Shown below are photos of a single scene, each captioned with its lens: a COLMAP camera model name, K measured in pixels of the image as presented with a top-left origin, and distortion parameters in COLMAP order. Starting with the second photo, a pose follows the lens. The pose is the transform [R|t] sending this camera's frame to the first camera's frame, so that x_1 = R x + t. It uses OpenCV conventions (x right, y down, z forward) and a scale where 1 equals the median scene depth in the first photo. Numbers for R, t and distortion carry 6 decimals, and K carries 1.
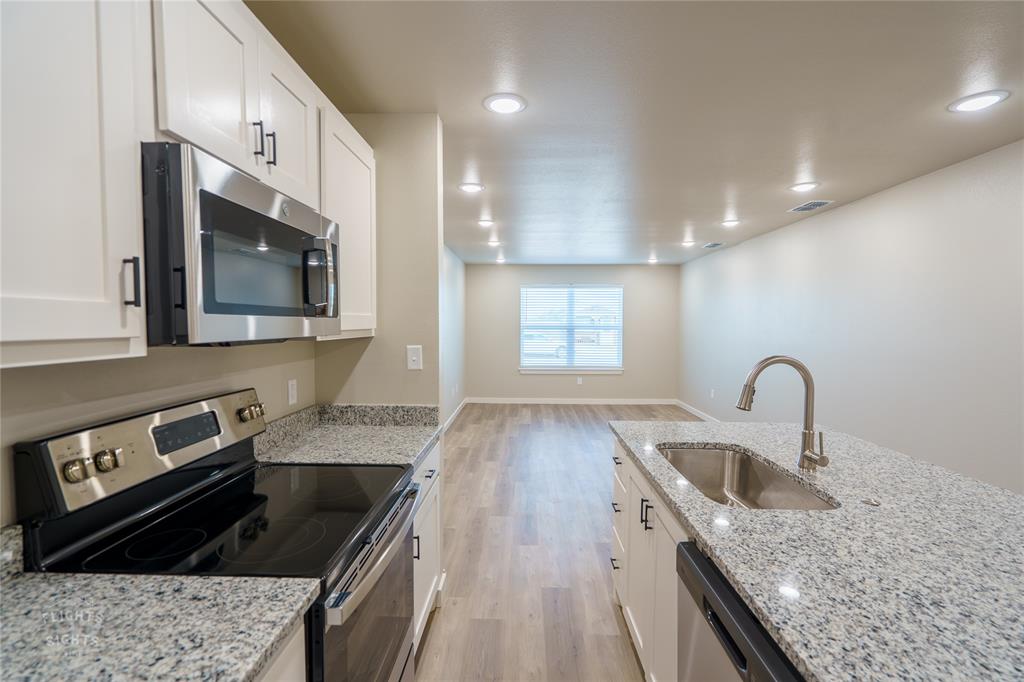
lens RADIAL K [[460.5, 0, 512.7], [0, 460.5, 340.6], [0, 0, 1]] dist [-0.010204, 0.000073]
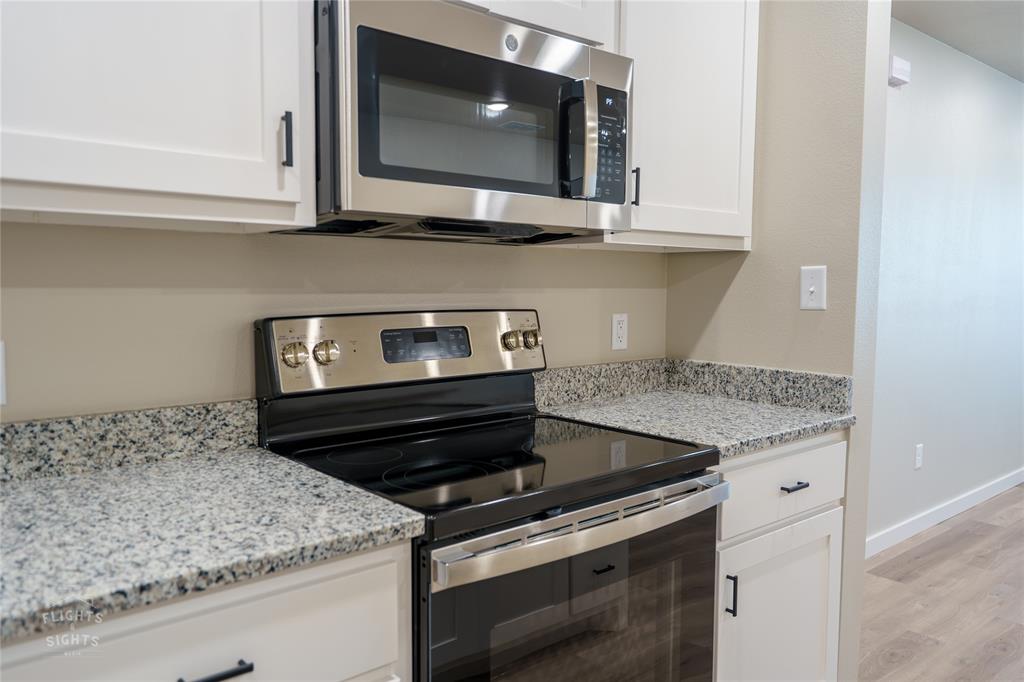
lens RADIAL K [[767.7, 0, 512.5], [0, 767.7, 340.4], [0, 0, 1]] dist [0.001324, -0.000392]
pose [[0.666641, 0.058822, -0.743054, 0.551432], [-0.033214, 0.998235, 0.049224, 0.156363], [0.744638, -0.008135, 0.667419, 0.253639]]
